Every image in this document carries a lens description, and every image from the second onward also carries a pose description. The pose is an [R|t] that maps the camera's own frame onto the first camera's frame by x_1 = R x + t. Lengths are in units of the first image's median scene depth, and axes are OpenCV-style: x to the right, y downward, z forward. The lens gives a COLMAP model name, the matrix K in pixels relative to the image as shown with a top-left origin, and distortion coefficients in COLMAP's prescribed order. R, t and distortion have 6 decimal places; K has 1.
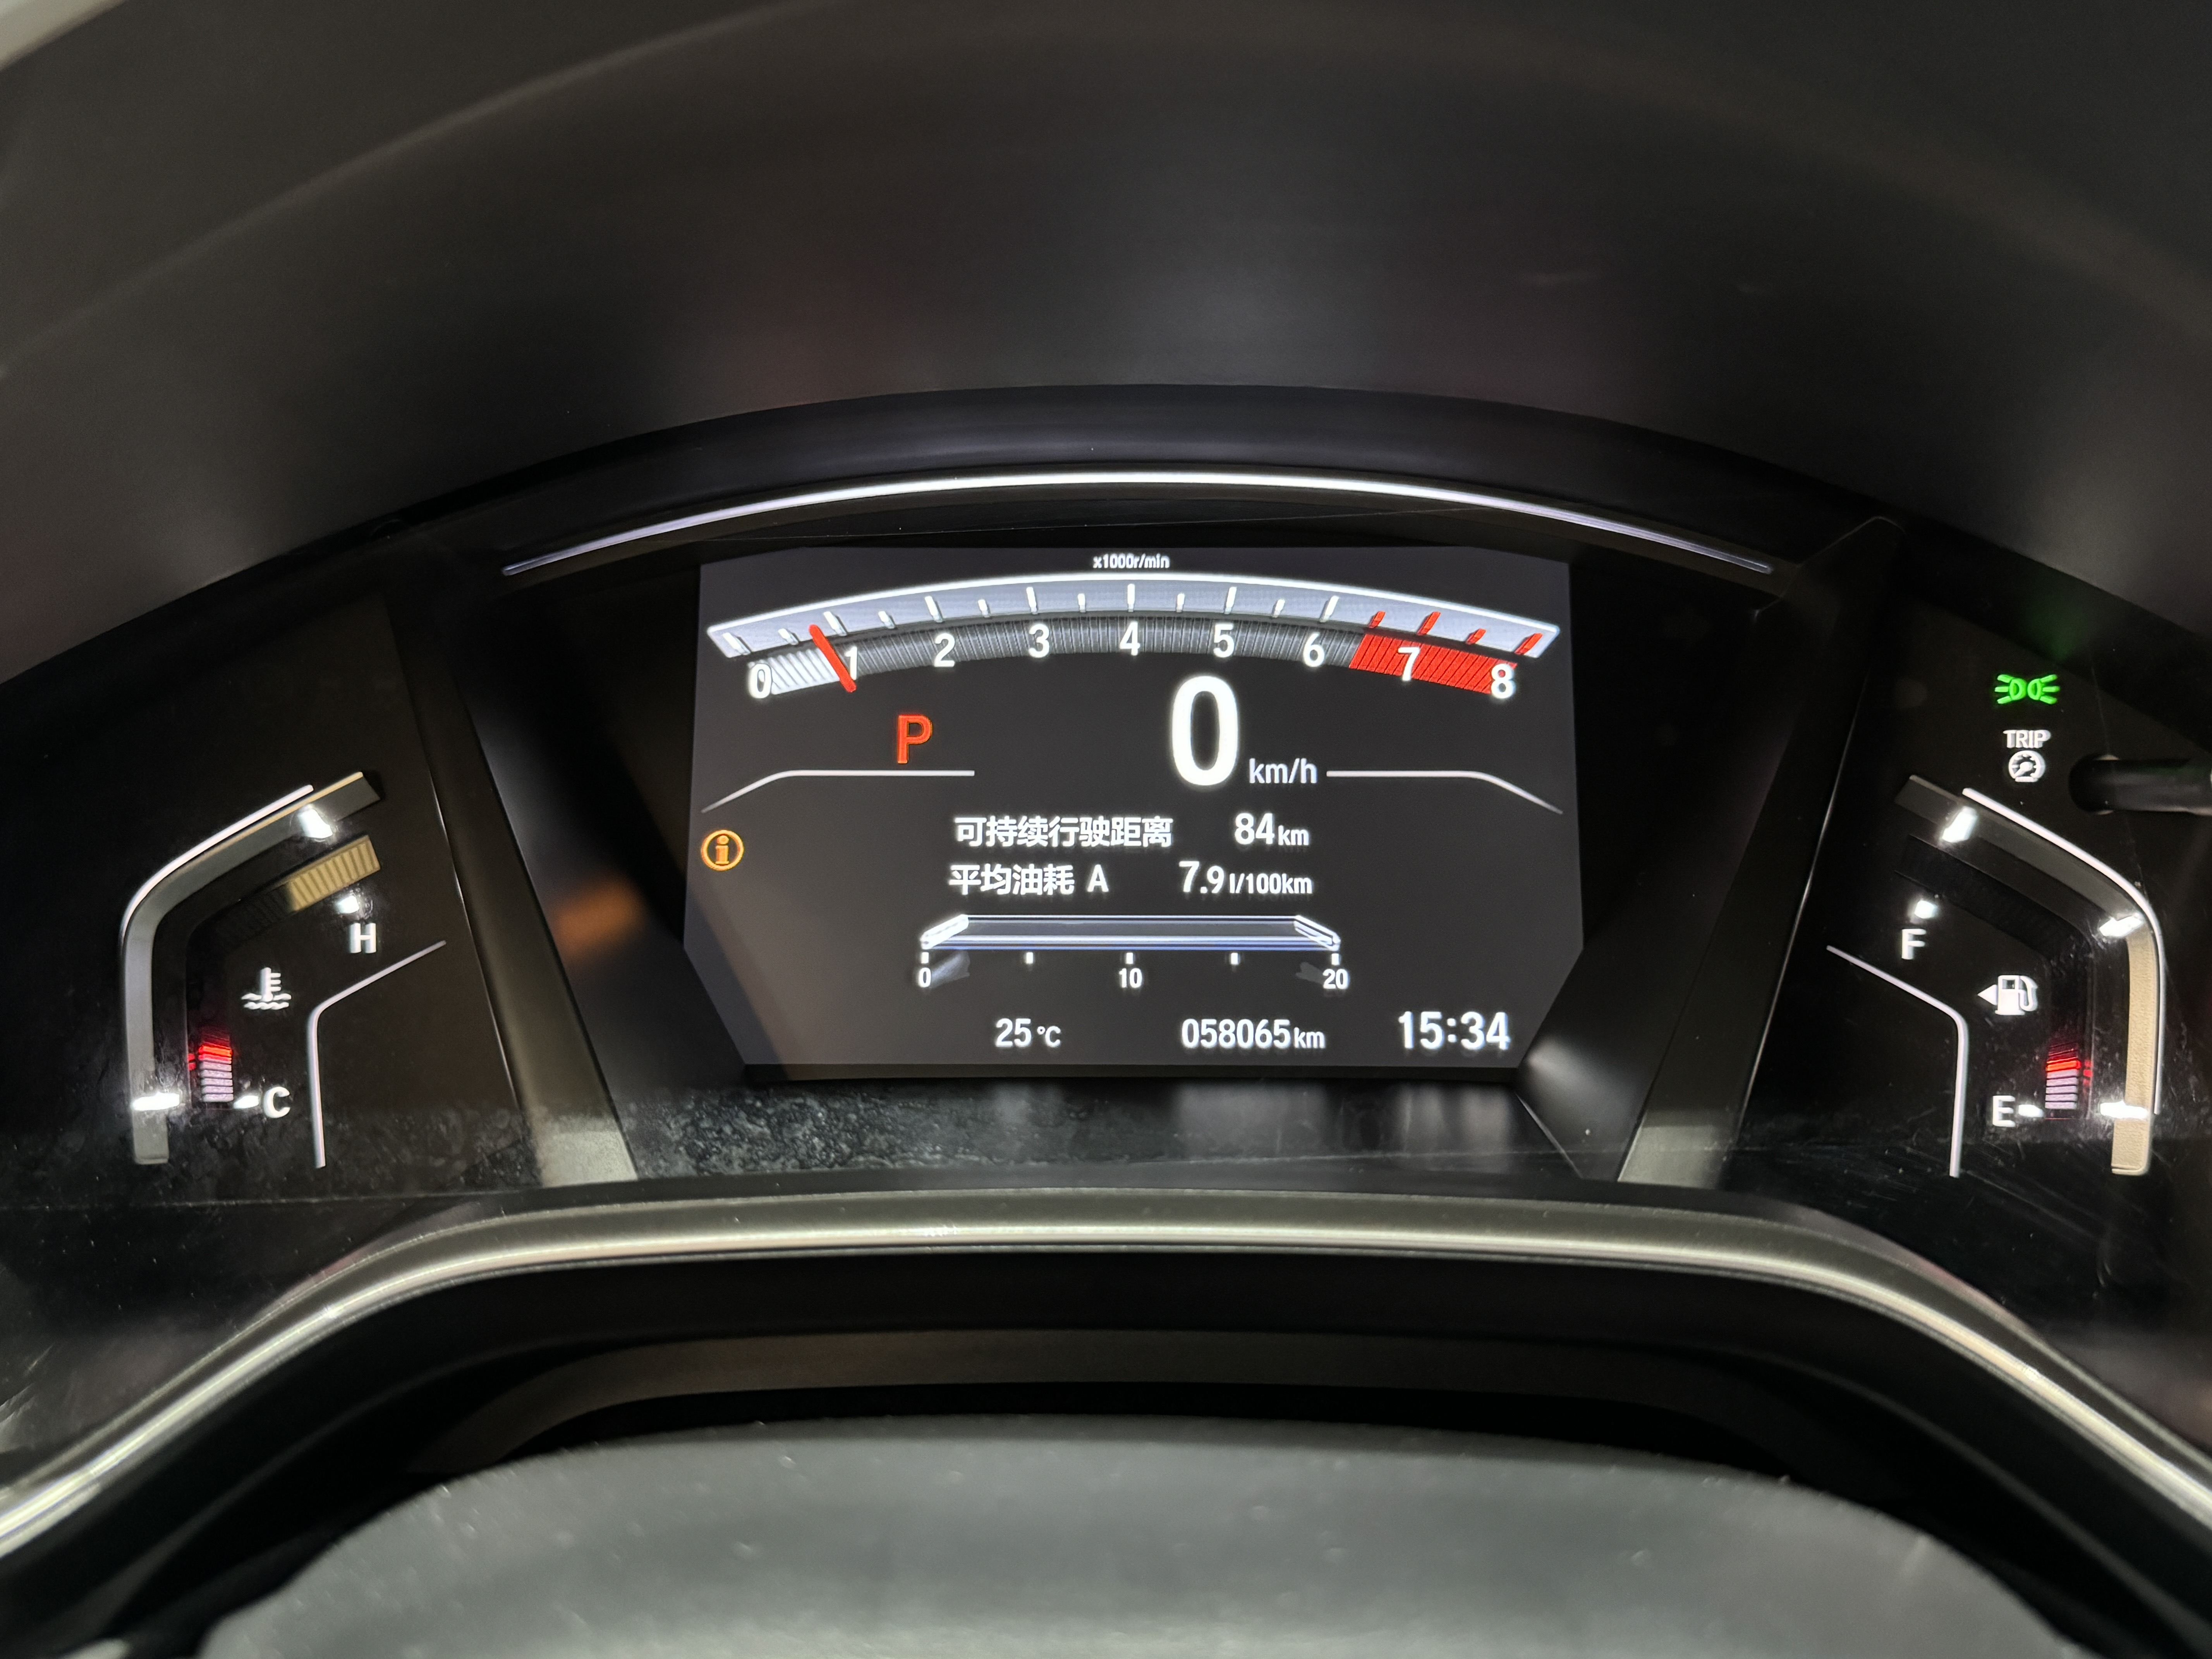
lens RADIAL K [[1840.5, 0, 1108.7], [0, 1840.5, 826.5], [0, 0, 1]] dist [0.097040, -0.243964]
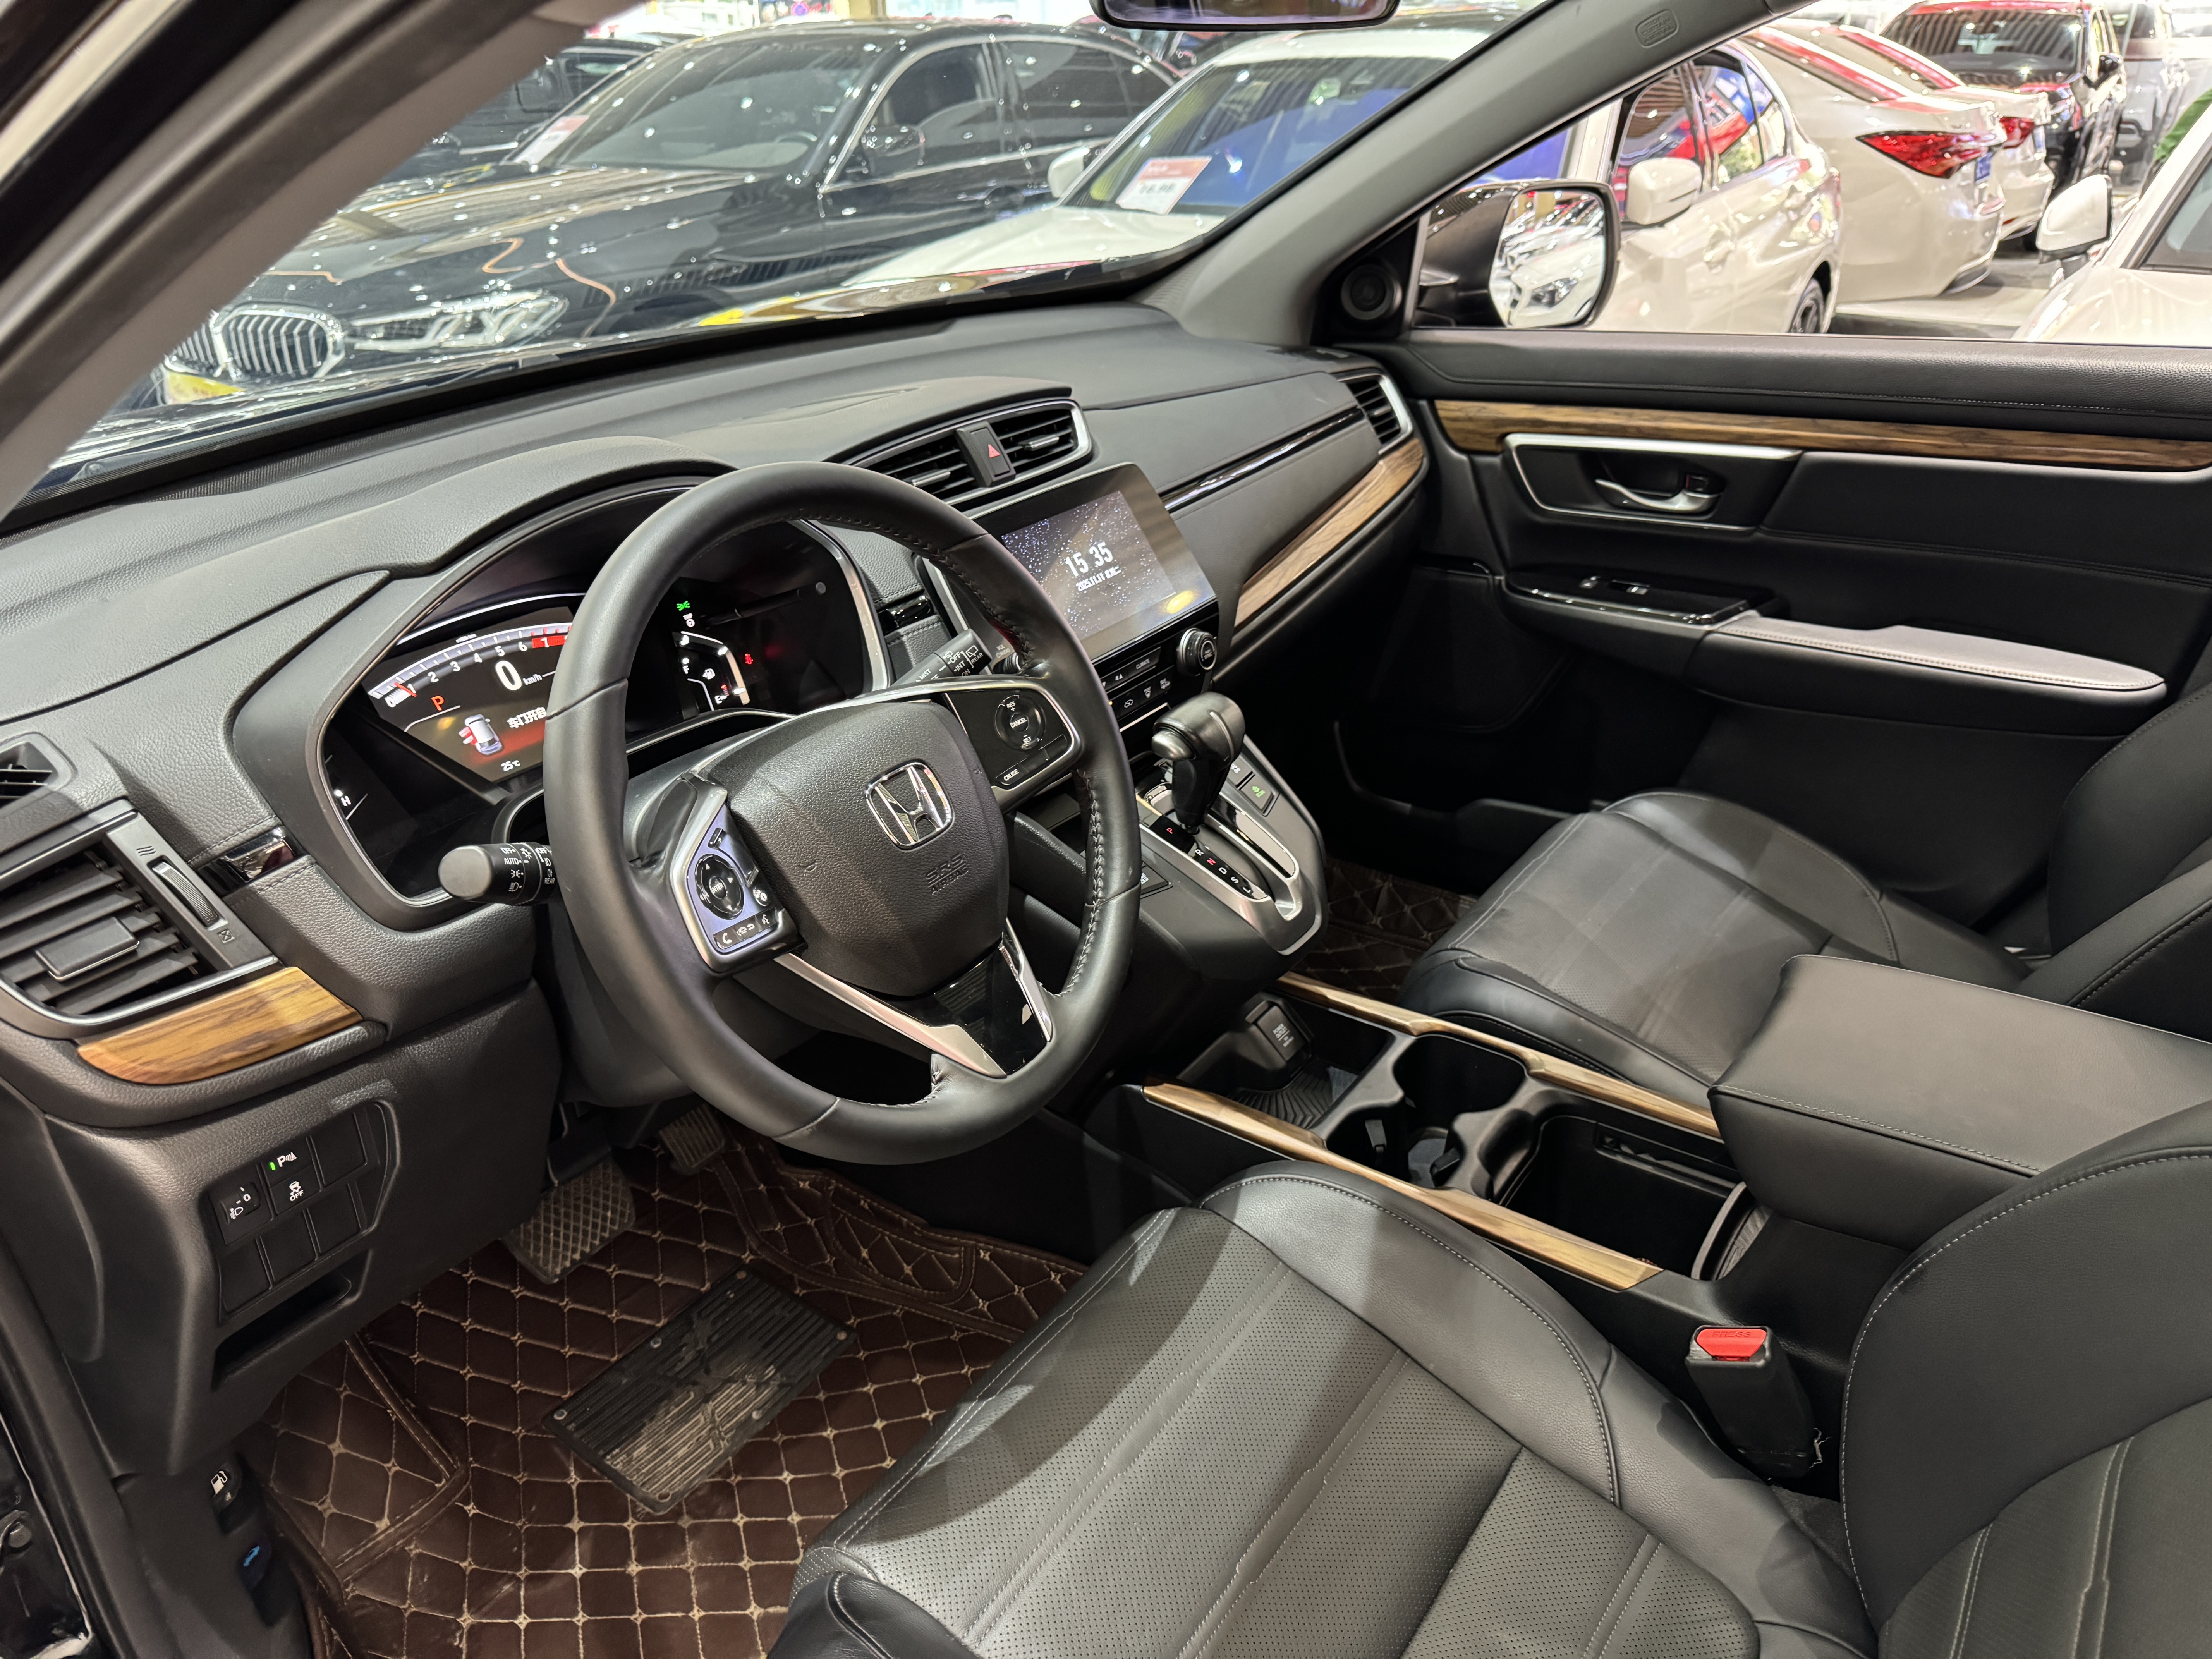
lens RADIAL K [[1554.9, 0, 1104.6], [0, 1554.9, 819.9], [0, 0, 1]] dist [0.172353, -0.370734]
pose [[0.555724, -0.371823, 0.743585, -1.719965], [0.329347, 0.919697, 0.213746, -0.069895], [-0.763349, 0.126114, 0.633557, -1.841864]]
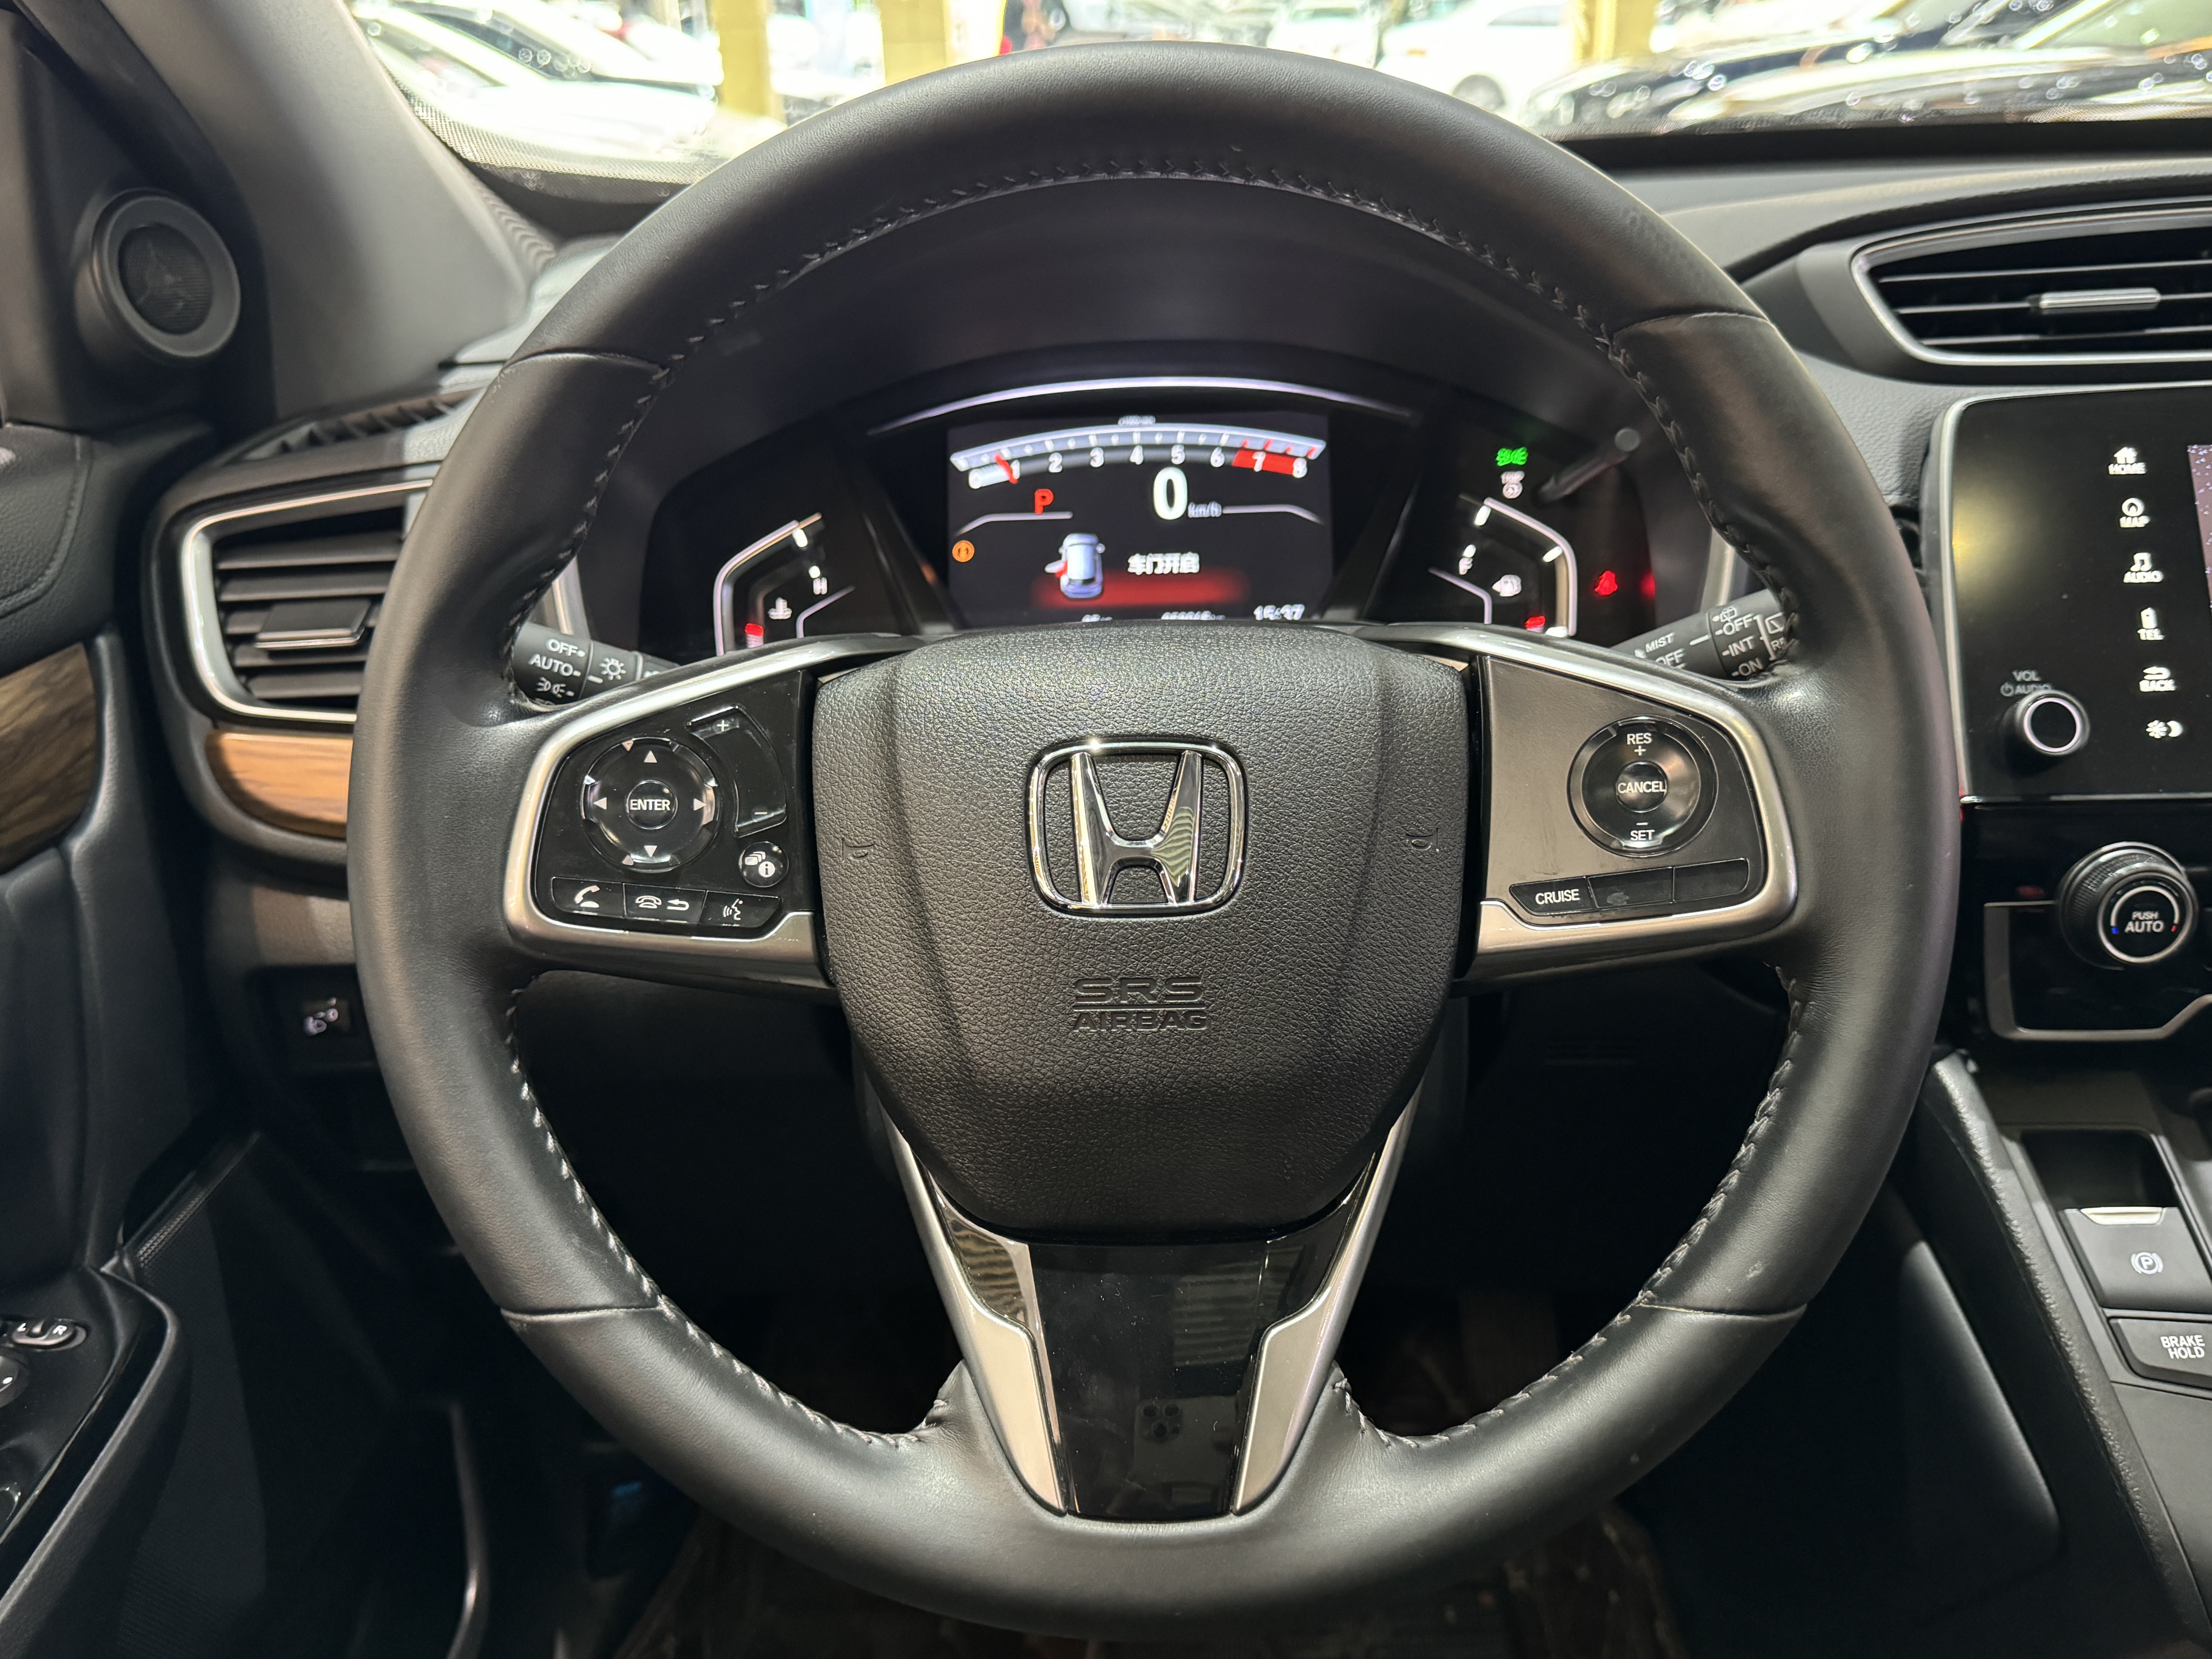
lens RADIAL K [[1834.1, 0, 1106.0], [0, 1834.1, 829.5], [0, 0, 1]] dist [0.108101, -0.218532]
pose [[0.999472, -0.028480, -0.015642, -0.003904], [0.028694, 0.999496, 0.013590, 0.330039], [0.015247, -0.014032, 0.999785, -1.290127]]
